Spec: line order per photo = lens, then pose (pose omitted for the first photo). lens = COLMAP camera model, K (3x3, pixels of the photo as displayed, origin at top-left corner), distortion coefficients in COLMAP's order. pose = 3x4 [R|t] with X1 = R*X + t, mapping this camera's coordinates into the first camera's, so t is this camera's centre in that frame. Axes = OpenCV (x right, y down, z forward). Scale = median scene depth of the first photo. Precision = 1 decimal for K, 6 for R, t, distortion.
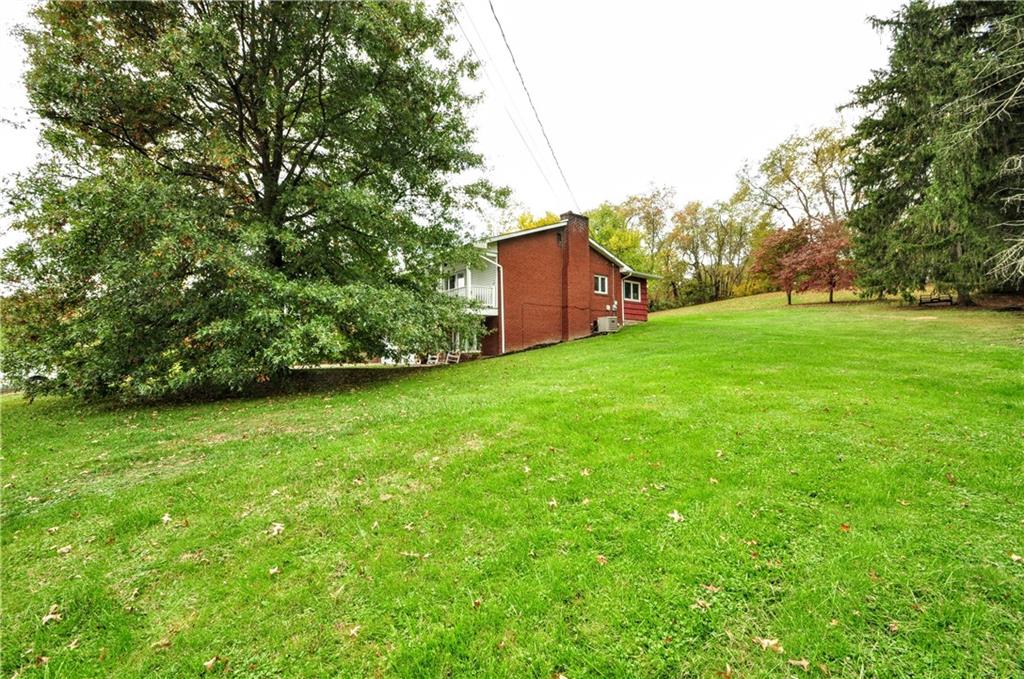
lens RADIAL K [[446.0, 0, 505.9], [0, 446.0, 340.4], [0, 0, 1]] dist [0.001497, -0.011745]
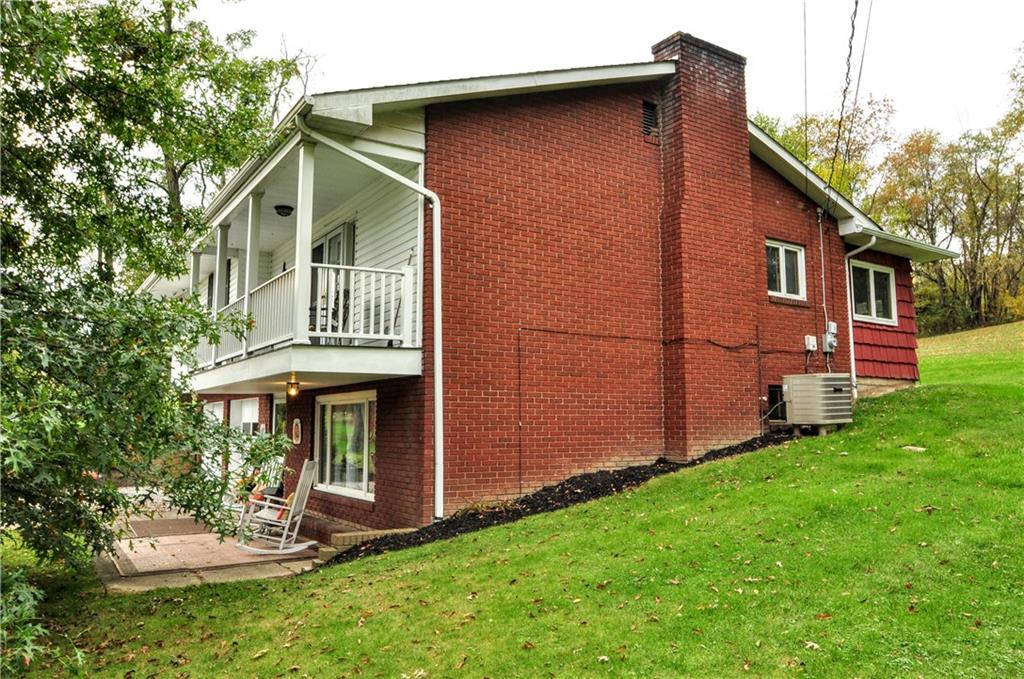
lens RADIAL K [[756.8, 0, 547.9], [0, 756.8, 335.0], [0, 0, 1]] dist [-0.000963, -0.000285]
pose [[0.999445, -0.008203, -0.032278, 0.056196], [0.005494, 0.996523, -0.083139, -0.032896], [0.032848, 0.082915, 0.996015, 0.428652]]
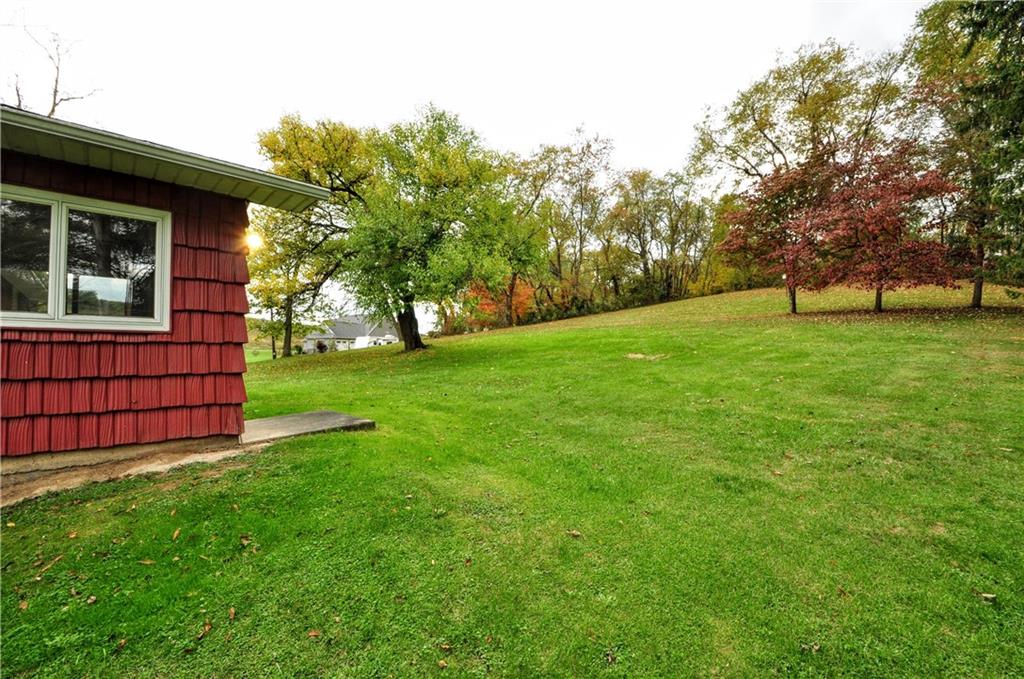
lens RADIAL K [[436.0, 0, 512.0], [0, 436.0, 339.5], [0, 0, 1]] dist [0.002618, -0.010216]
pose [[0.995932, 0.002109, 0.090080, 0.421617], [-0.002868, 0.999961, 0.008296, -0.085843], [-0.090059, -0.008521, 0.995900, 0.847364]]
